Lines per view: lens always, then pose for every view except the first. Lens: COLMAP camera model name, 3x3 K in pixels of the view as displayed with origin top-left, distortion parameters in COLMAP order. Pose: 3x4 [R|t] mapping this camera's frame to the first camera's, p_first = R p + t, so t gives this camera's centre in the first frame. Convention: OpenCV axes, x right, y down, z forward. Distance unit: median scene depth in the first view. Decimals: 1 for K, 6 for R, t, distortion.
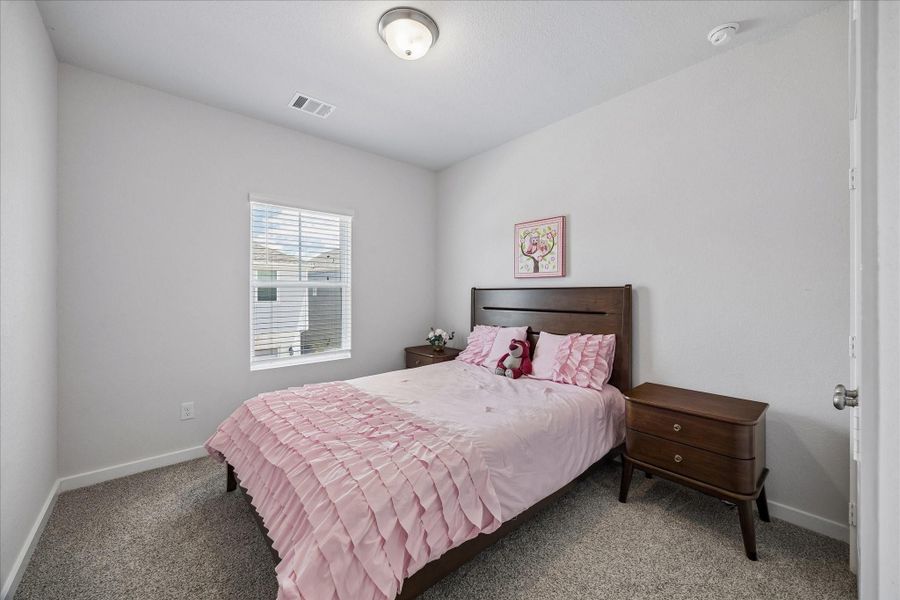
lens RADIAL K [[348.2, 0, 452.3], [0, 348.2, 294.6], [0, 0, 1]] dist [0.000290, -0.000356]
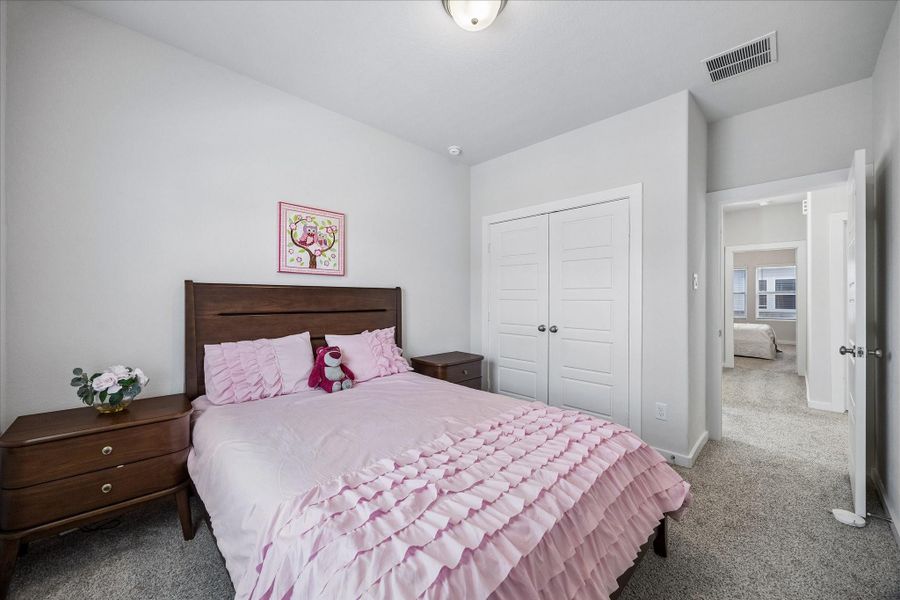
lens RADIAL K [[348.2, 0, 445.7], [0, 348.2, 297.5], [0, 0, 1]] dist [0.000290, -0.000356]
pose [[-0.066219, 0.000763, 0.997805, -0.649880], [0.000994, 0.999999, -0.000699, 0.009871], [-0.997805, 0.000946, -0.066220, 0.741913]]
